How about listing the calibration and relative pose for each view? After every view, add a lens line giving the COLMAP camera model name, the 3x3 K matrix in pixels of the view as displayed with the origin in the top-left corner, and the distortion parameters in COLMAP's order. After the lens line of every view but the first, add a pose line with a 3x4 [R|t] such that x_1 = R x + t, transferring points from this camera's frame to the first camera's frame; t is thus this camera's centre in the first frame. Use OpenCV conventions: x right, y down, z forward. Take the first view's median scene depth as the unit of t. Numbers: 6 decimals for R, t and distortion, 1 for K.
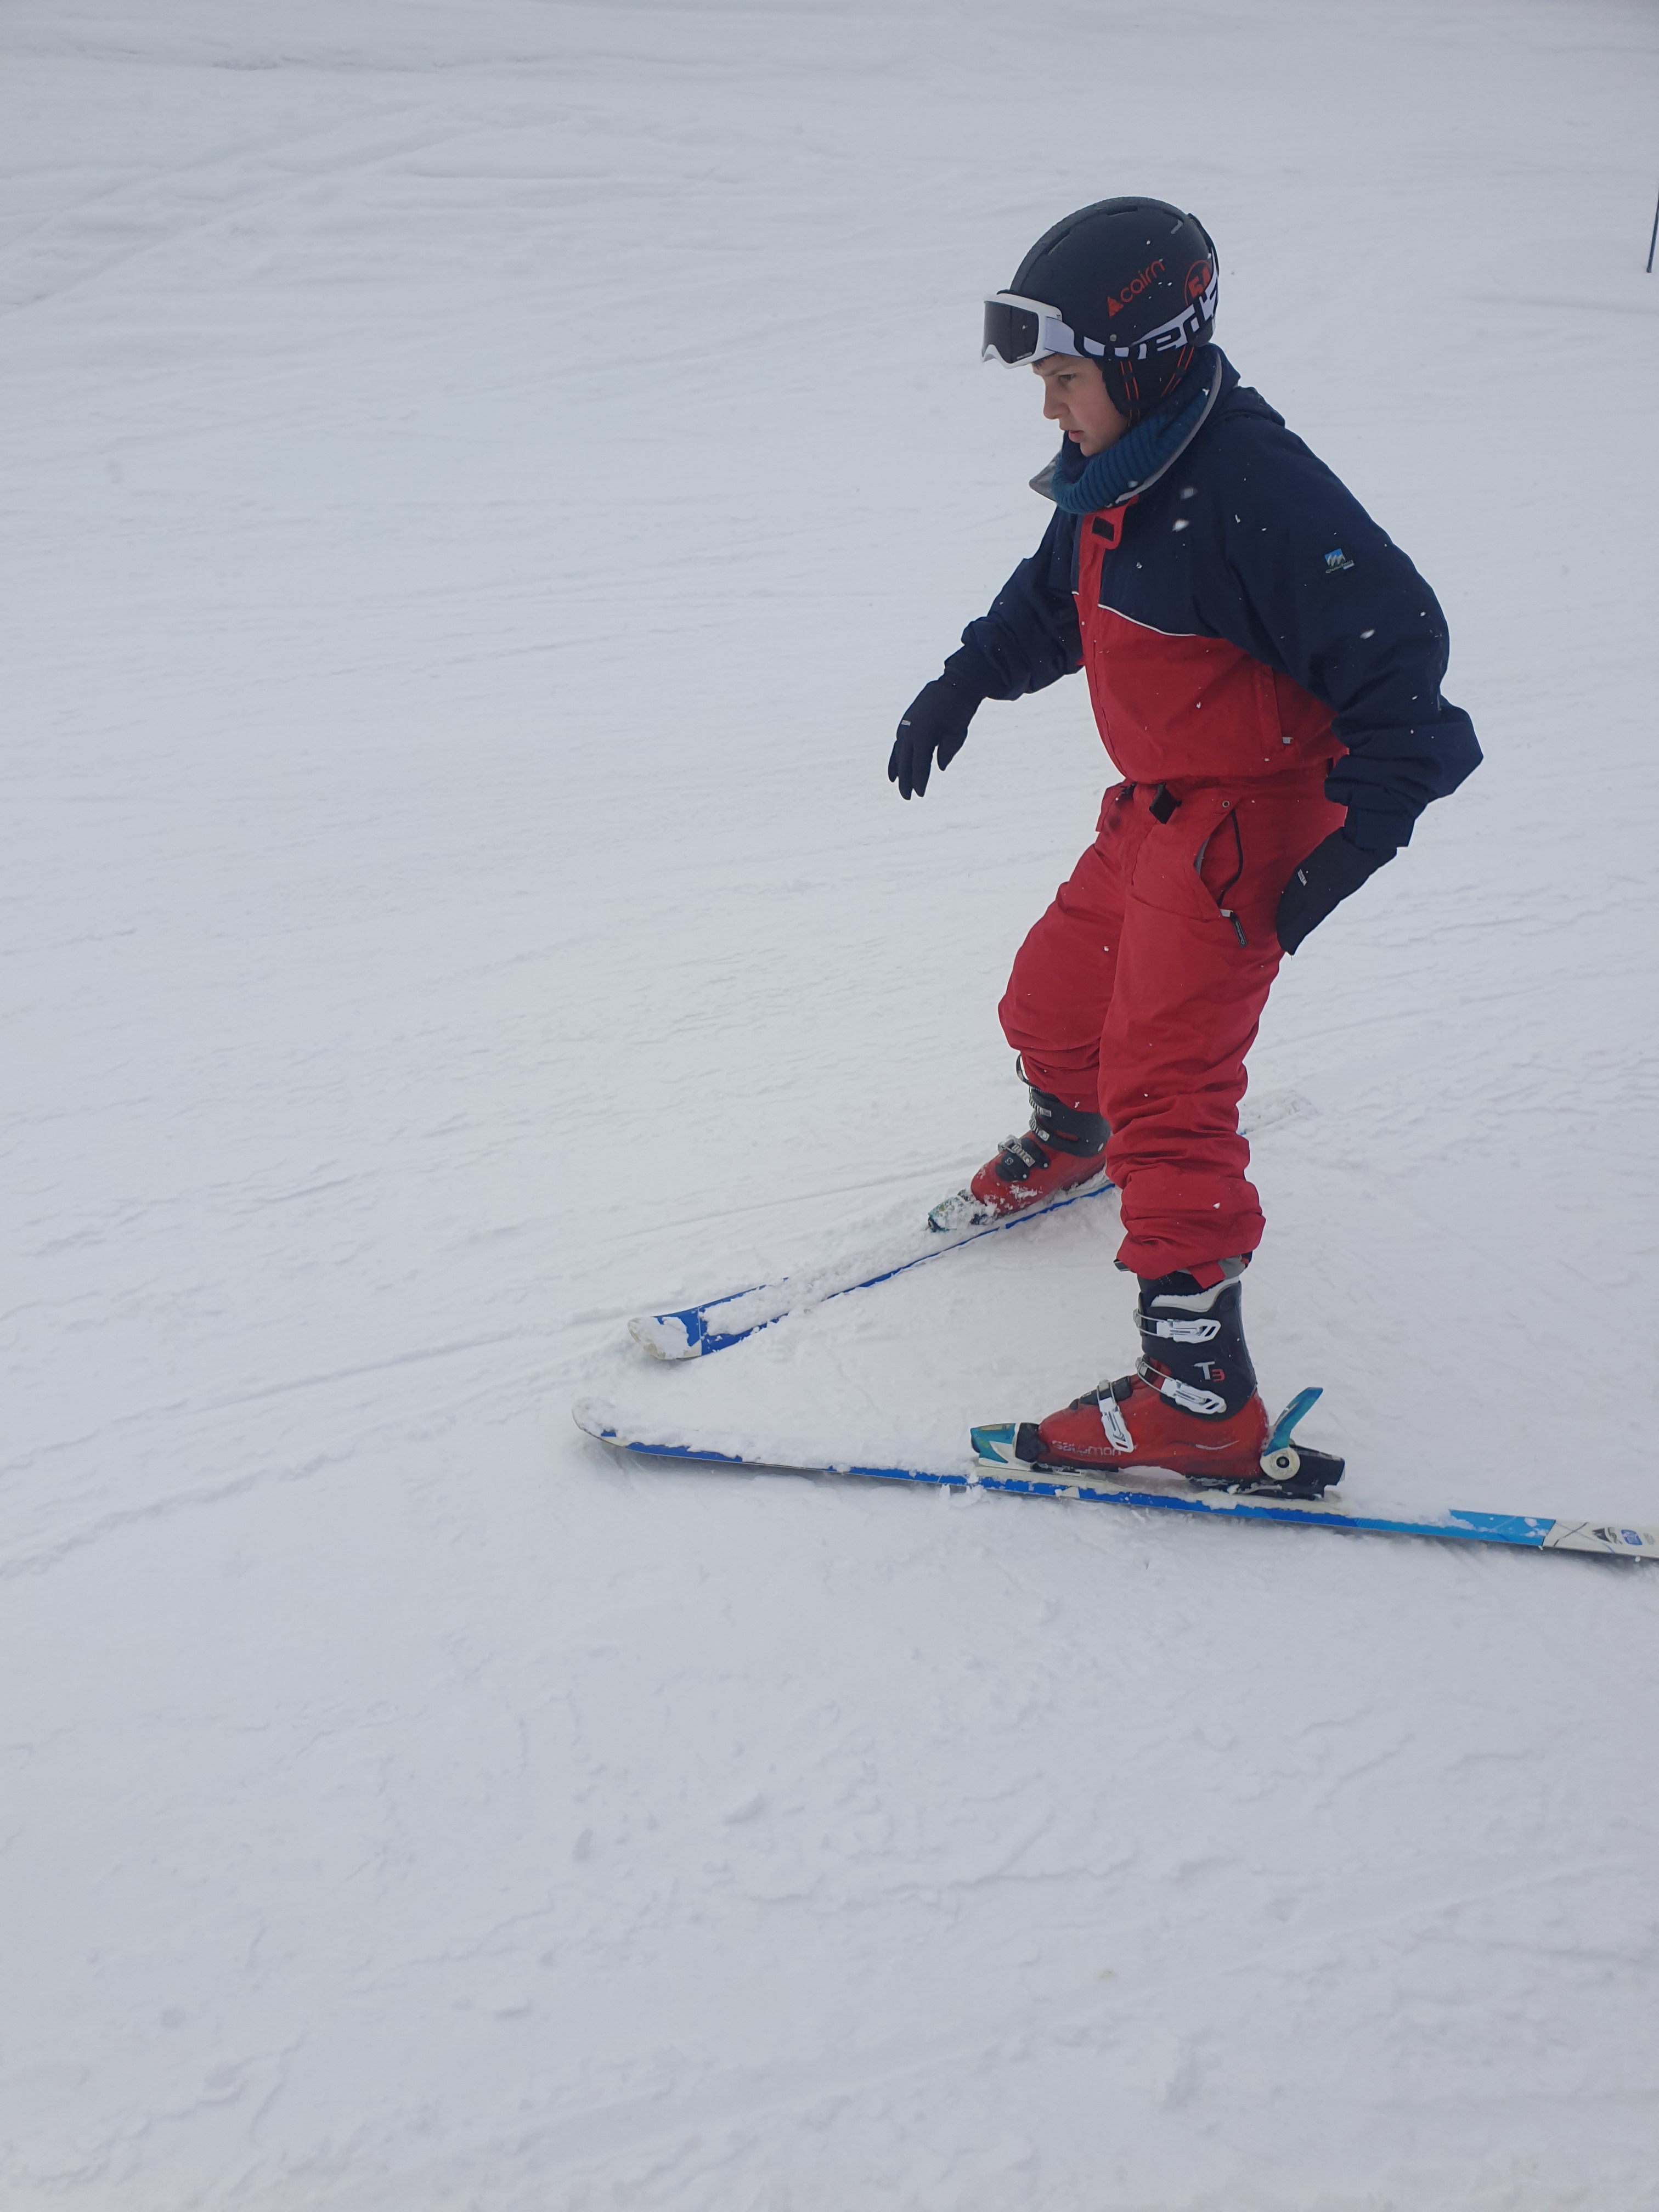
lens RADIAL K [[1685.3, 0, 829.5], [0, 1685.3, 1106.0], [0, 0, 1]] dist [-0.000710, 0.033545]
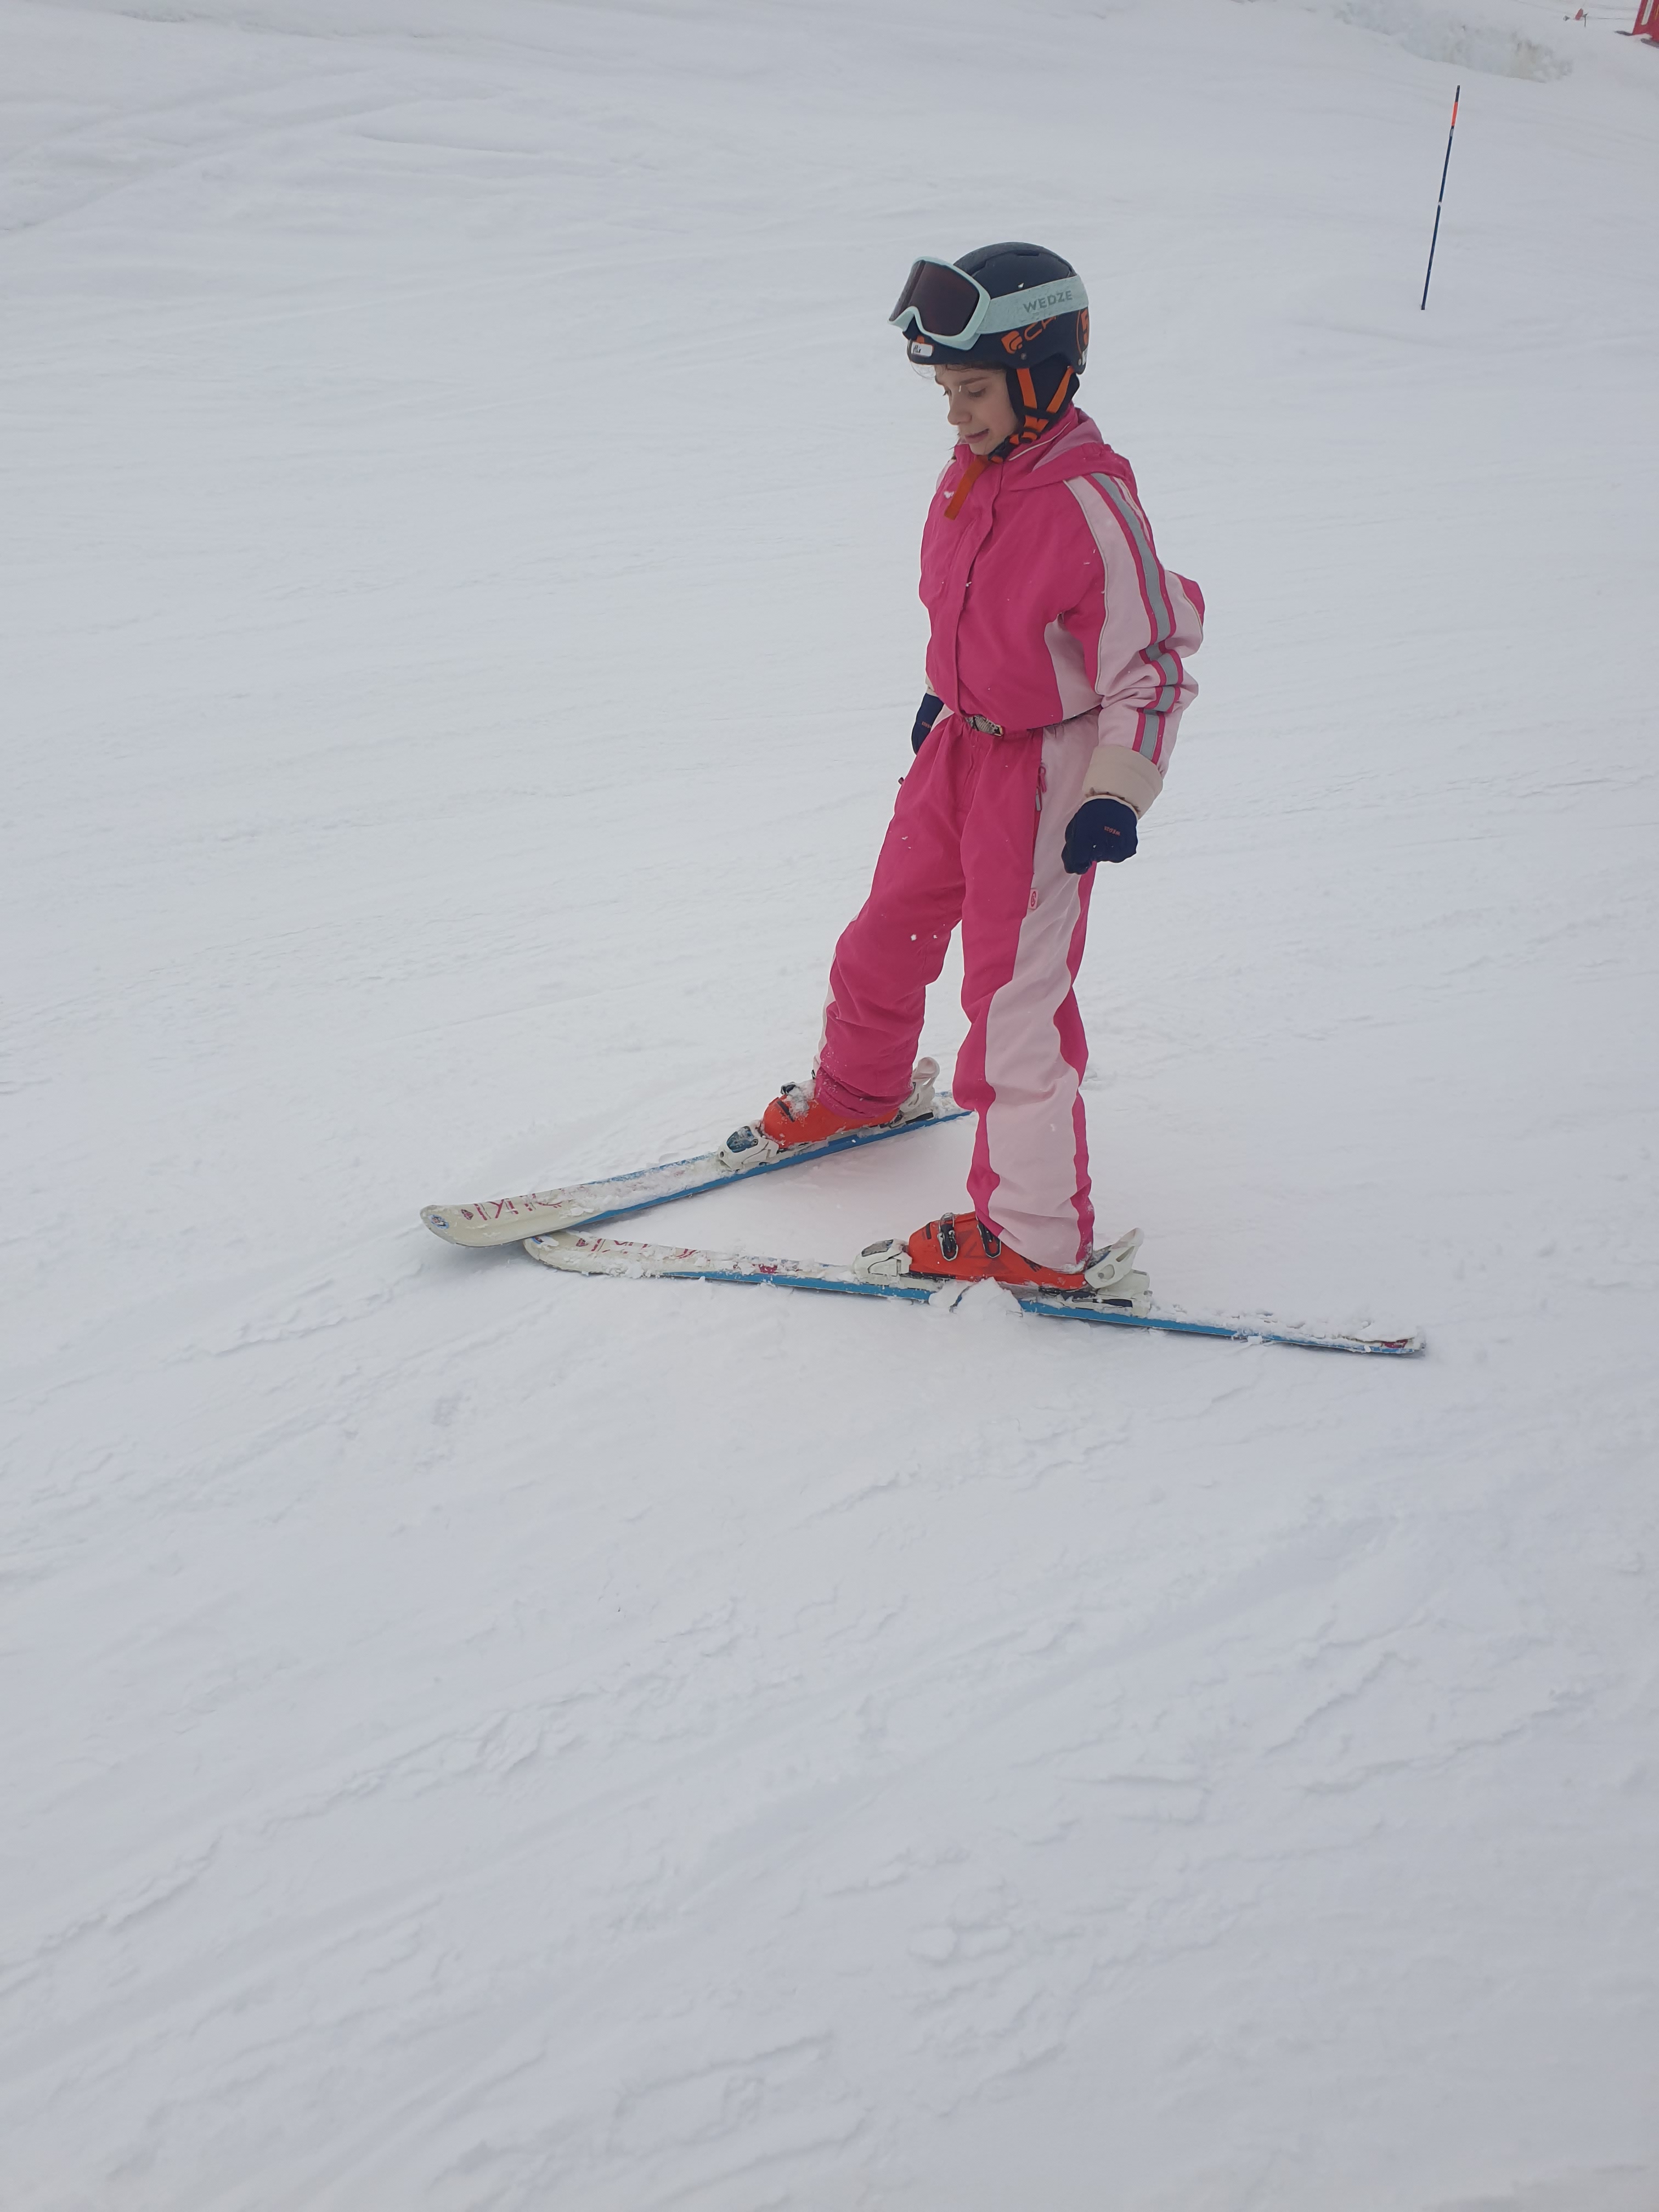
lens RADIAL K [[1677.2, 0, 812.1], [0, 1677.2, 1055.4], [0, 0, 1]] dist [0.056566, -0.040244]
pose [[0.983248, -0.015714, 0.181593, -0.859811], [0.021227, 0.999370, -0.028457, 0.248864], [-0.181031, 0.031835, 0.982962, -0.302138]]
